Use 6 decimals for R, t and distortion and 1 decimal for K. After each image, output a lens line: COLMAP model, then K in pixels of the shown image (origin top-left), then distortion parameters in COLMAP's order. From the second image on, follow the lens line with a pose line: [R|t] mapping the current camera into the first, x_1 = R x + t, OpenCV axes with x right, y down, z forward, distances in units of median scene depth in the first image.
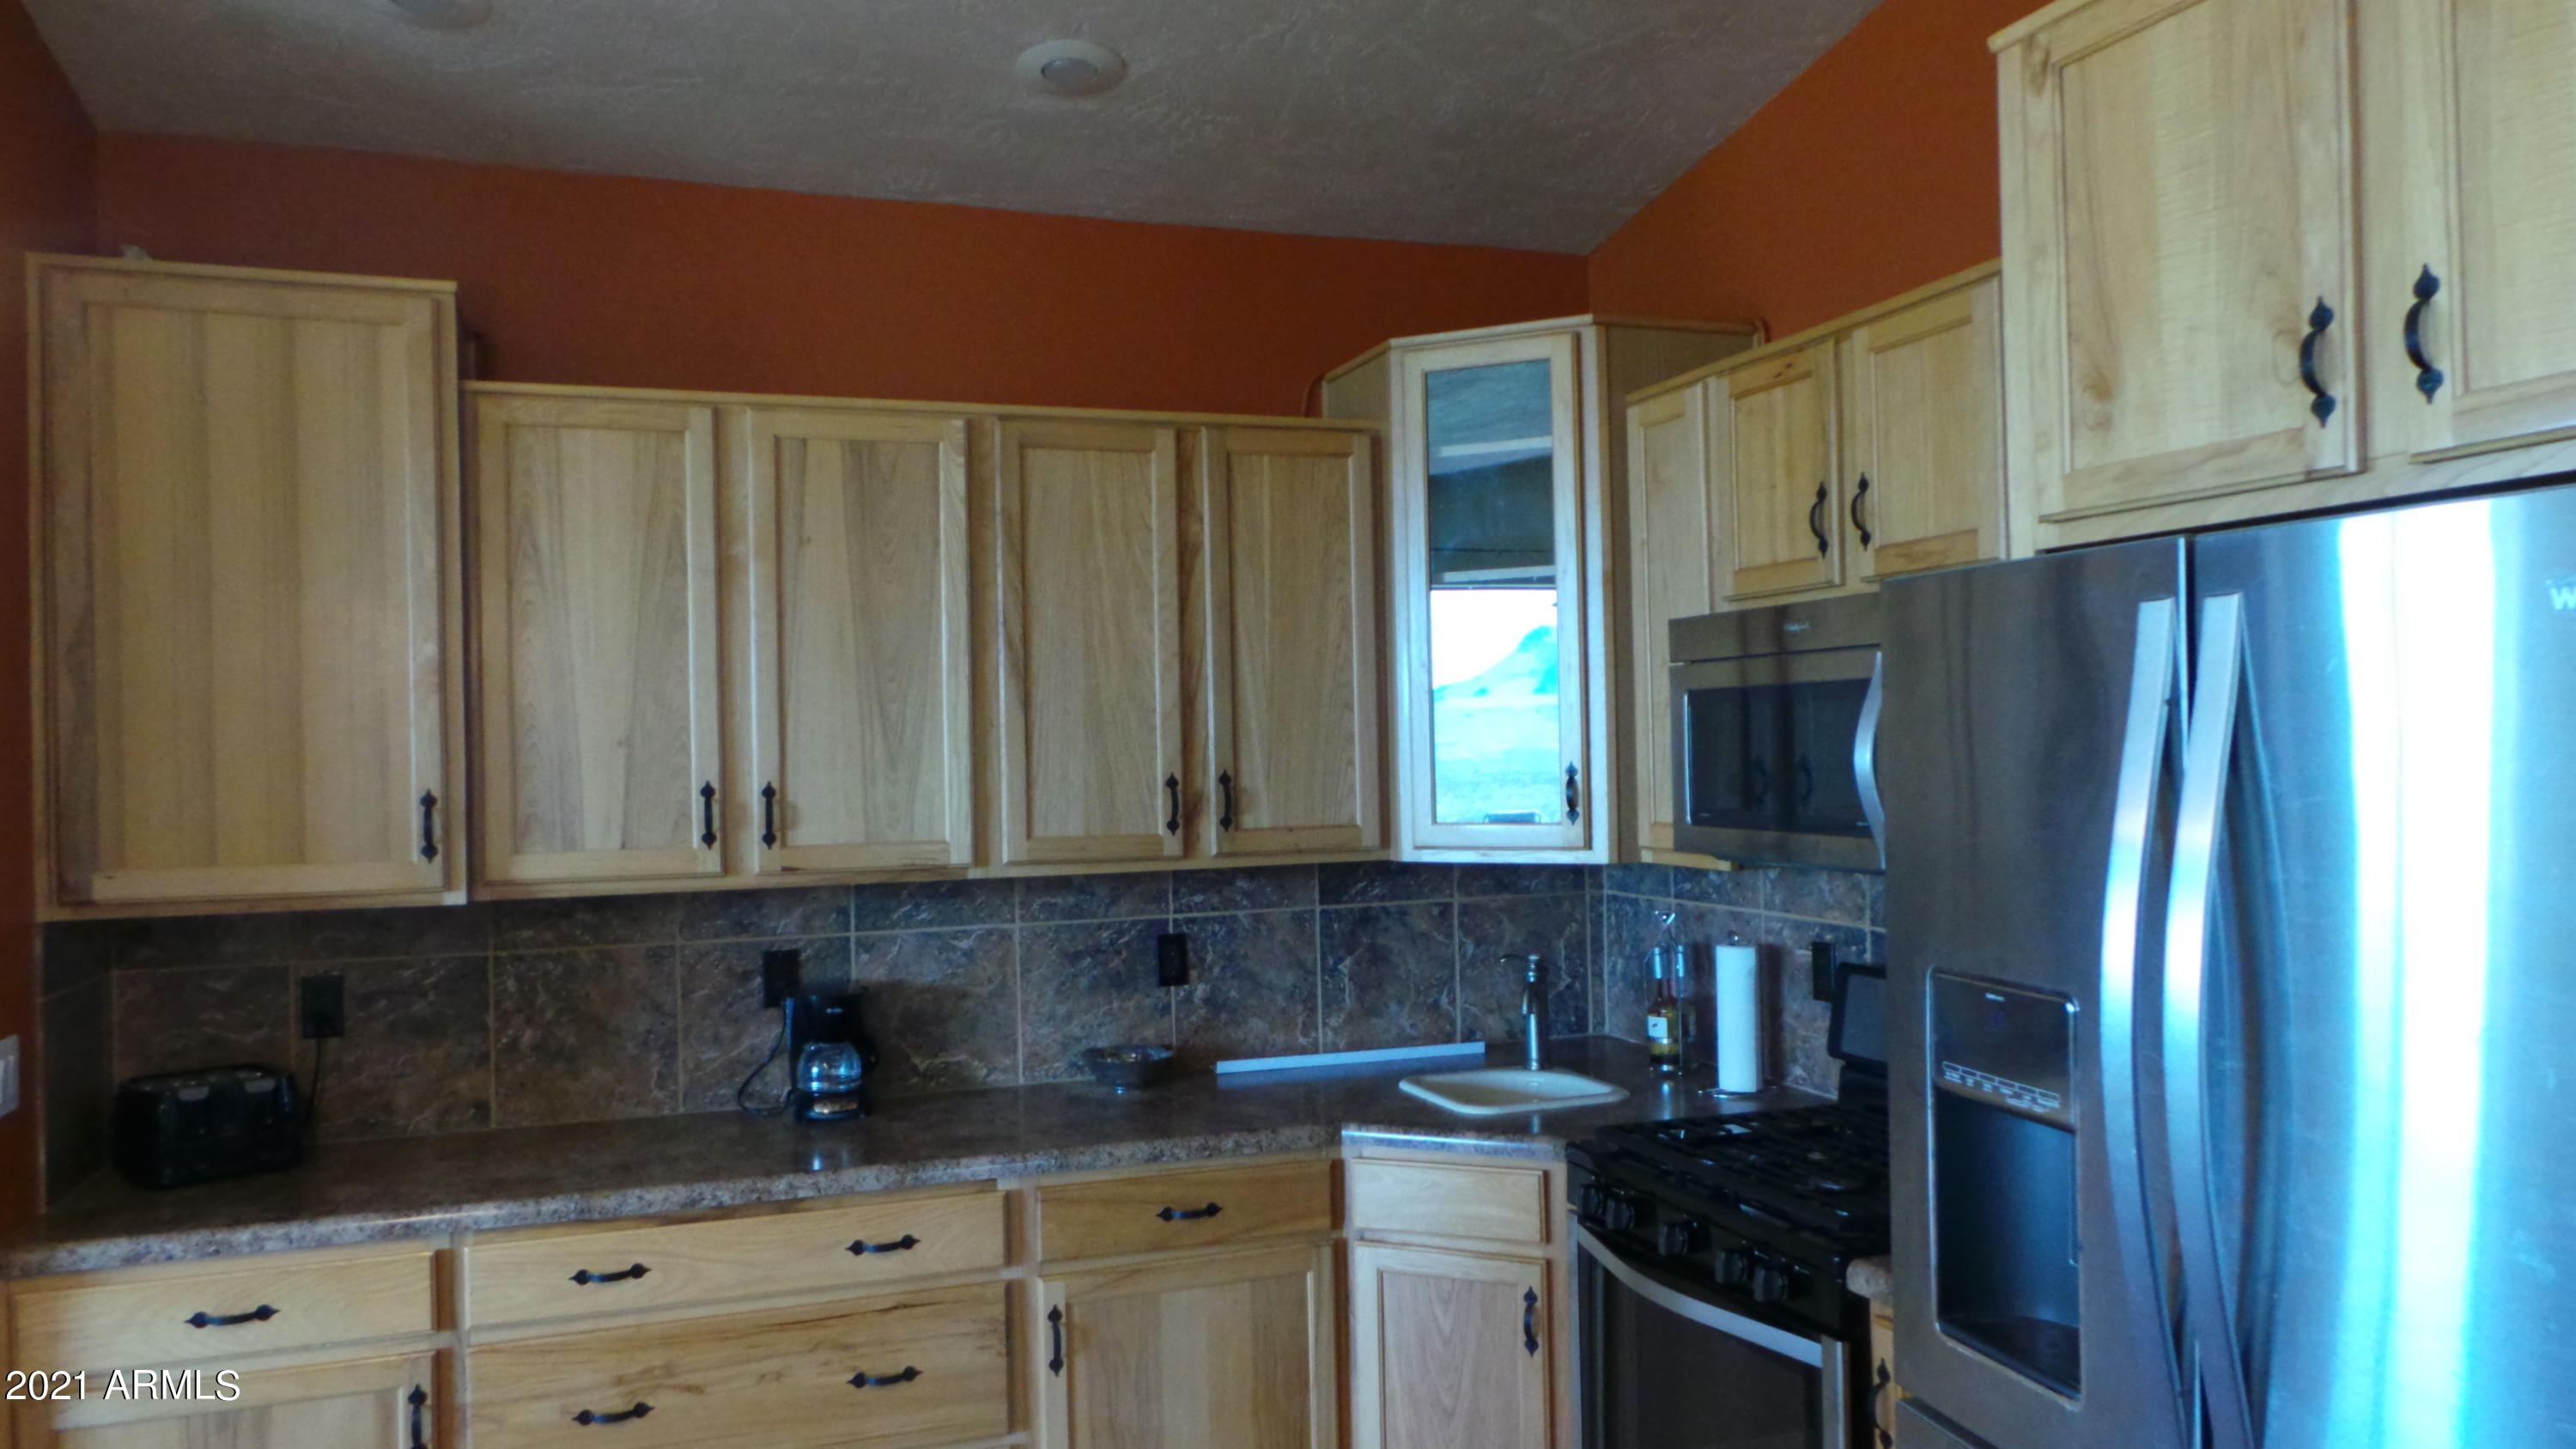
lens RADIAL K [[1812.0, 0, 1285.7], [0, 1812.0, 737.0], [0, 0, 1]] dist [0.002587, 0.002339]
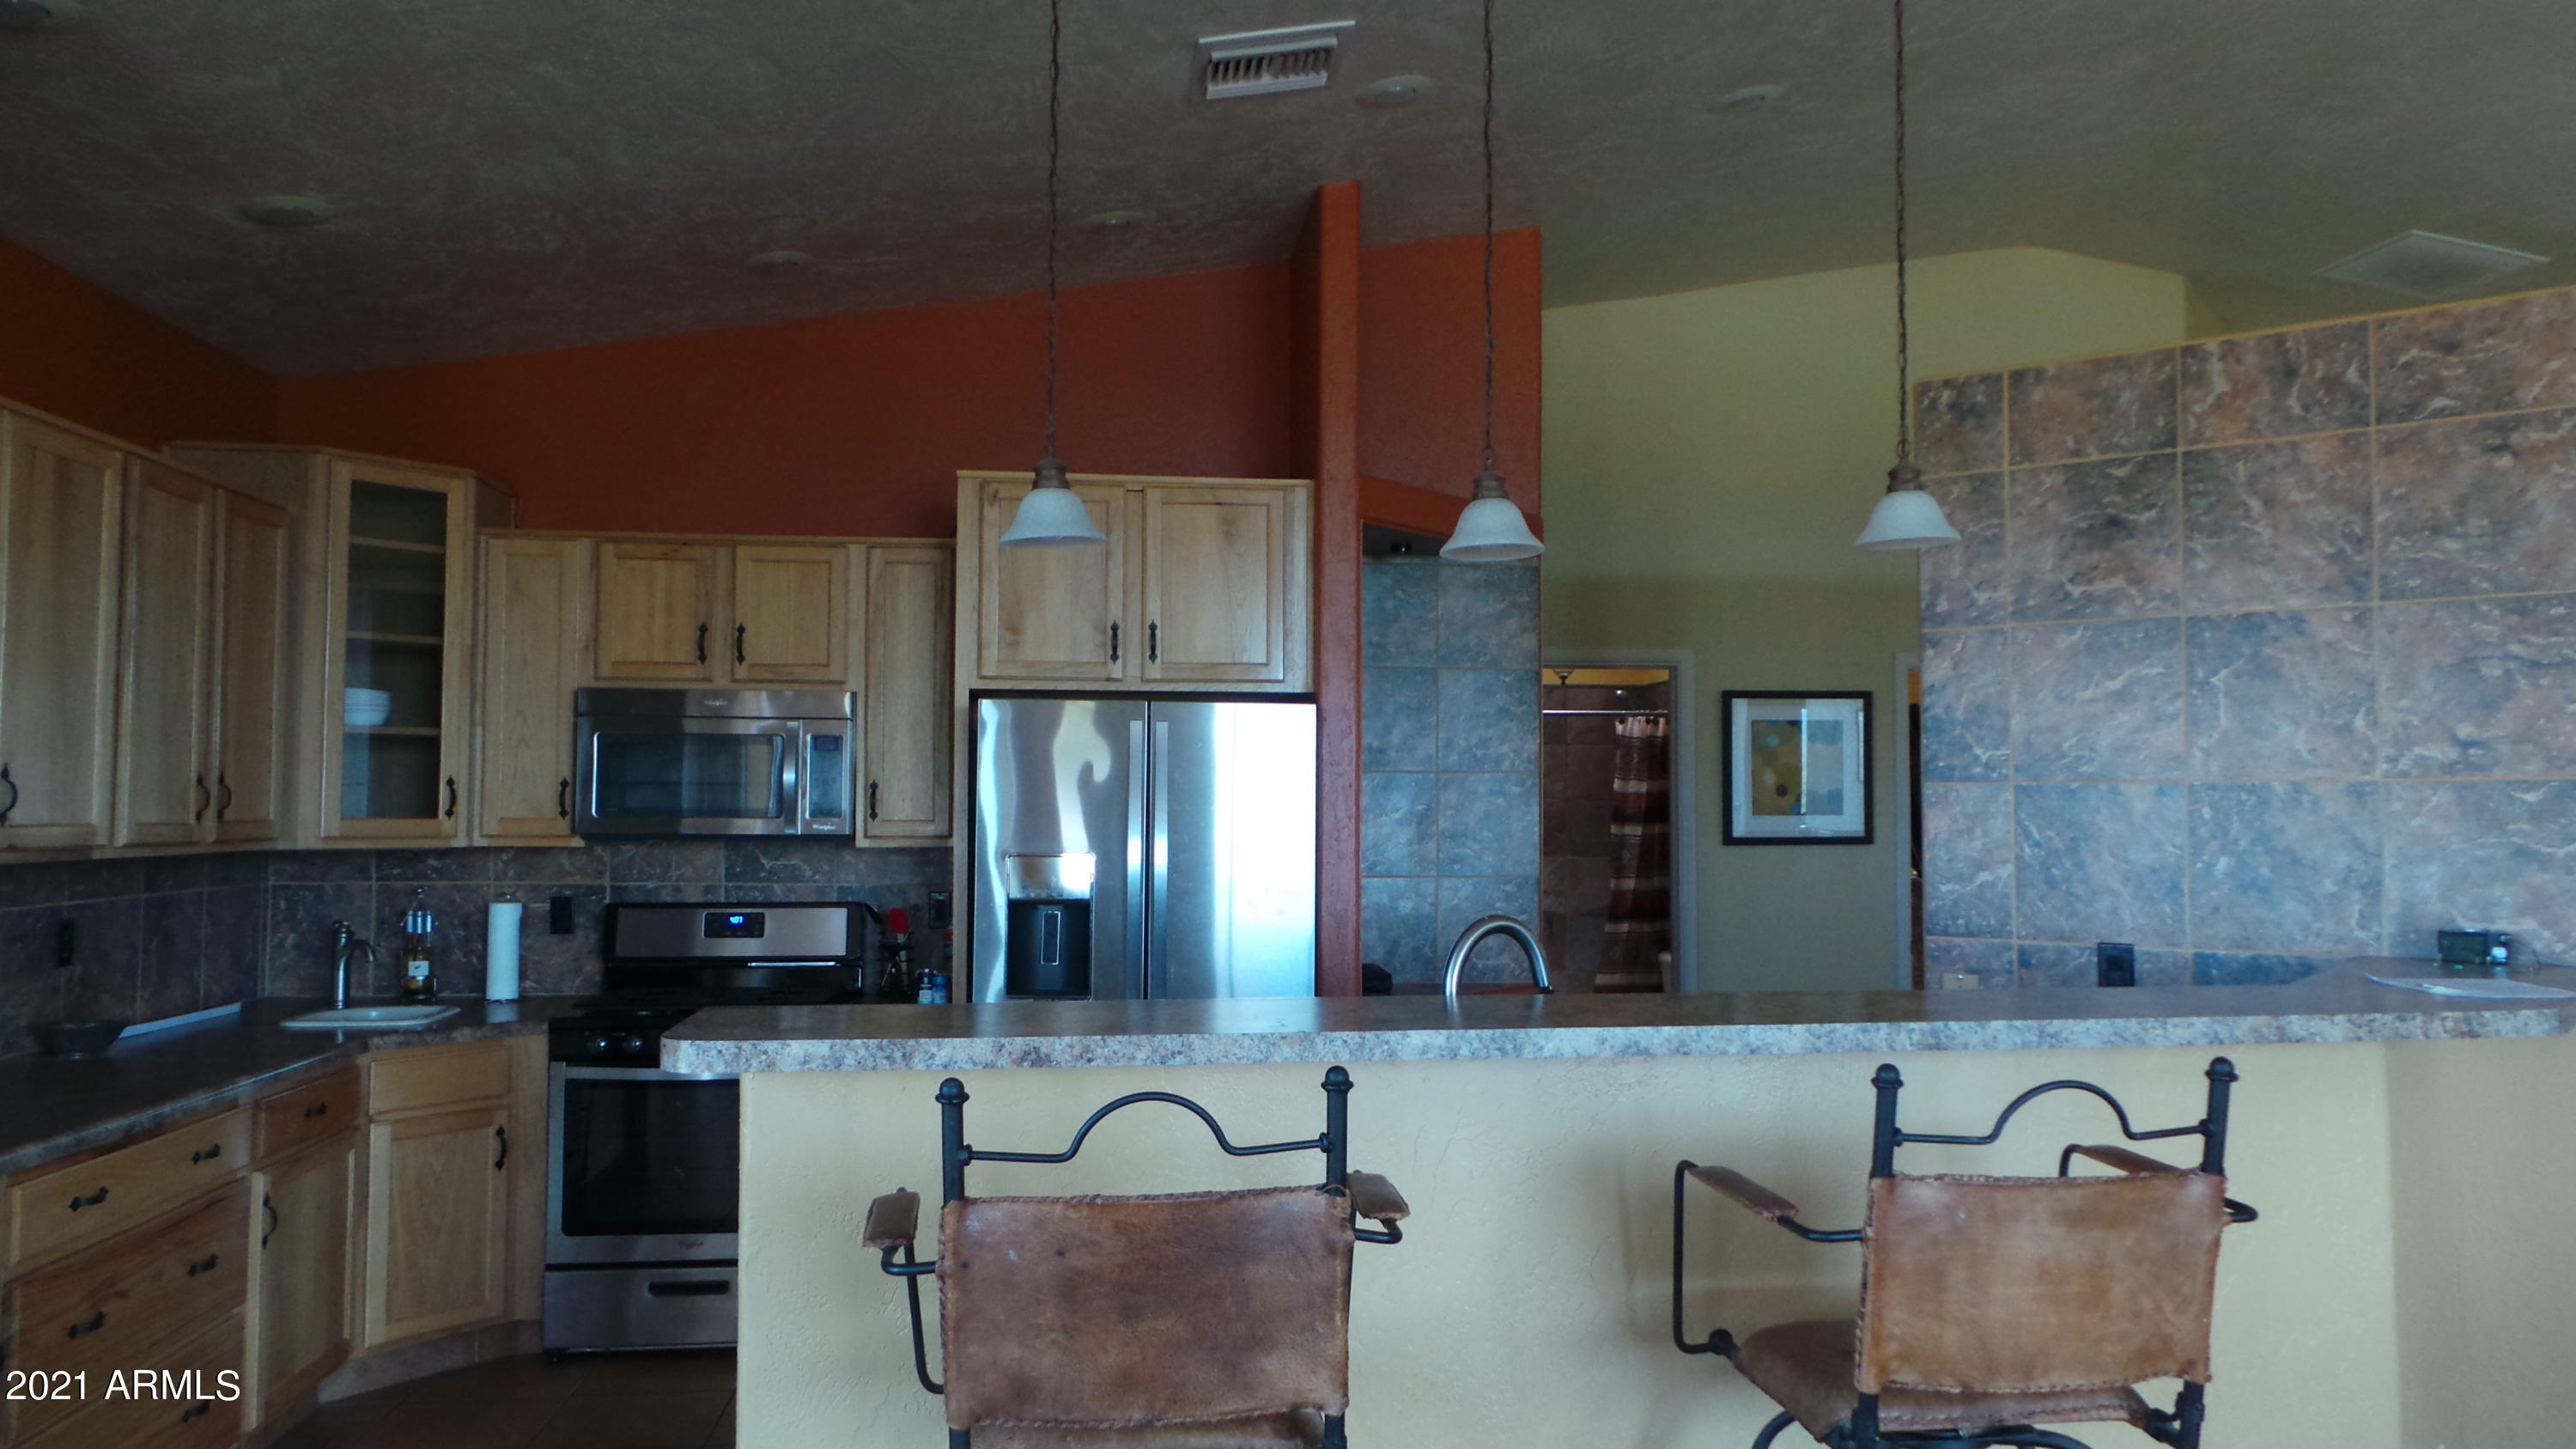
lens RADIAL K [[1812.0, 0, 1285.7], [0, 1812.0, 737.0], [0, 0, 1]] dist [0.002587, 0.002339]
pose [[0.223069, 0.061039, 0.972890, -1.103977], [-0.014575, 0.998135, -0.059281, 0.059017], [-0.974694, -0.000956, 0.223542, 0.033748]]
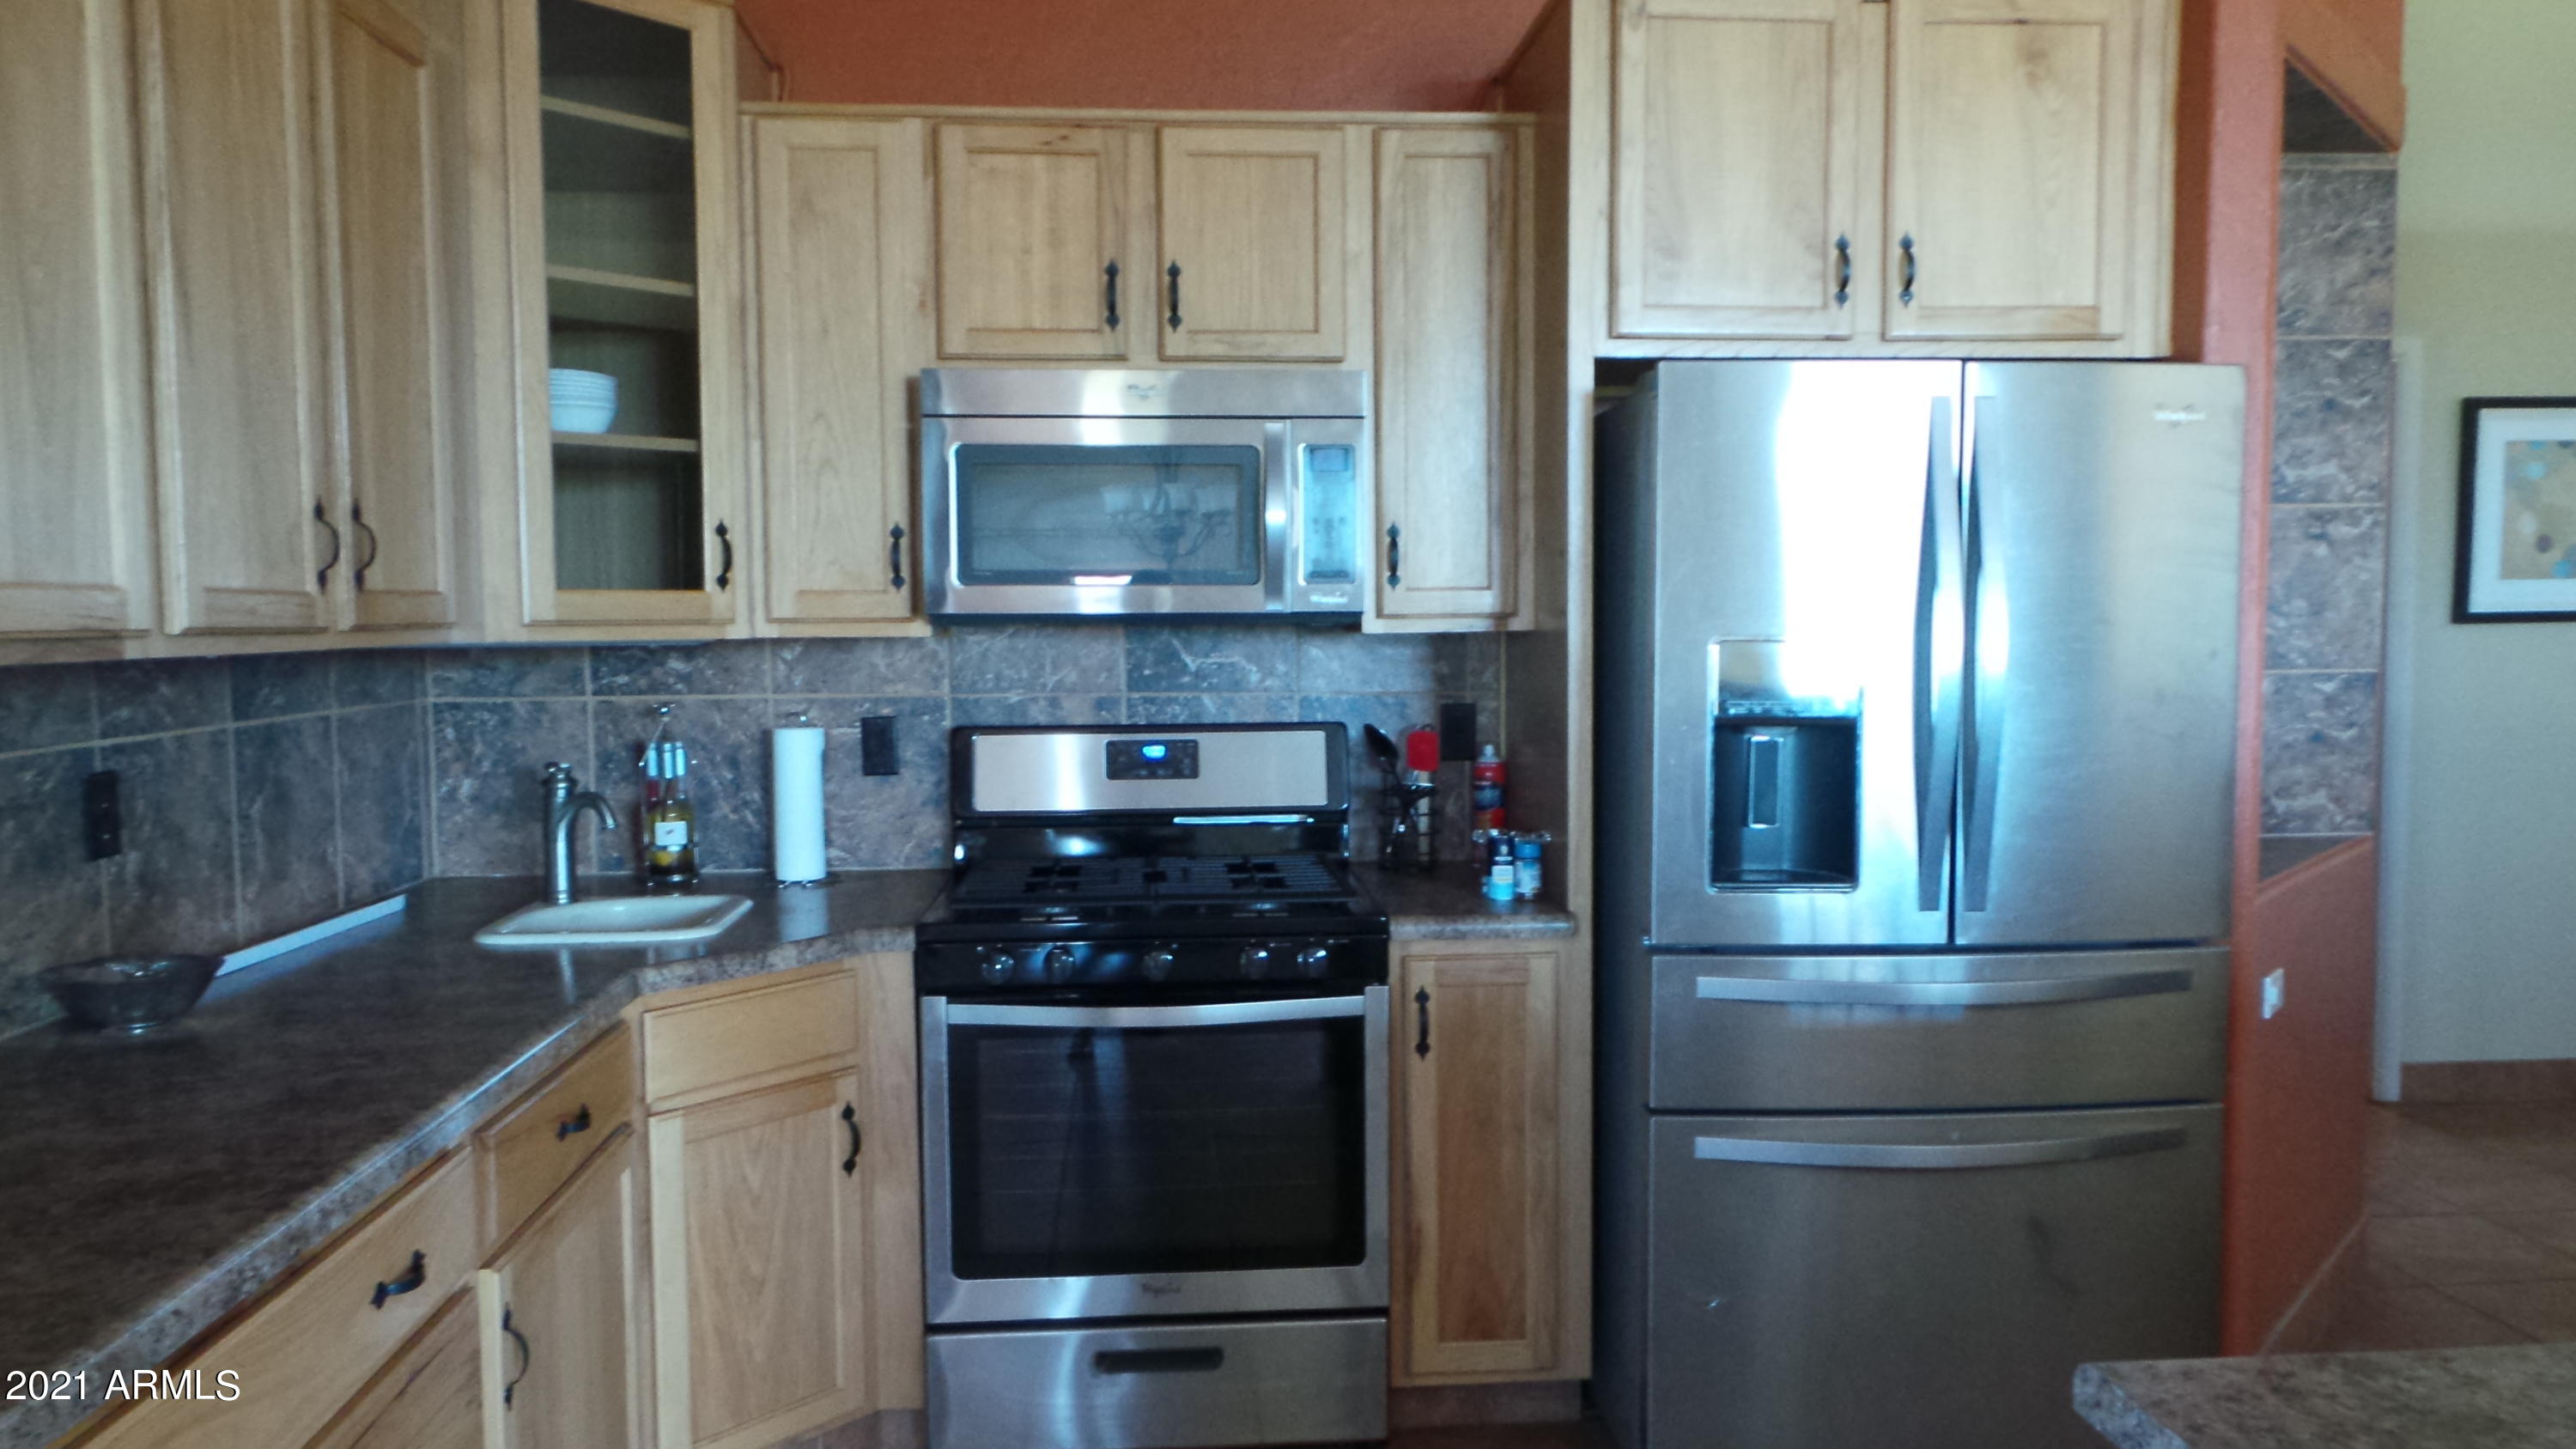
lens RADIAL K [[1812.0, 0, 1285.7], [0, 1812.0, 737.0], [0, 0, 1]] dist [0.002587, 0.002339]
pose [[0.261592, -0.047339, 0.964017, -0.610451], [-0.003939, 0.998736, 0.050112, 0.073285], [-0.965170, -0.016906, 0.261075, 0.520079]]
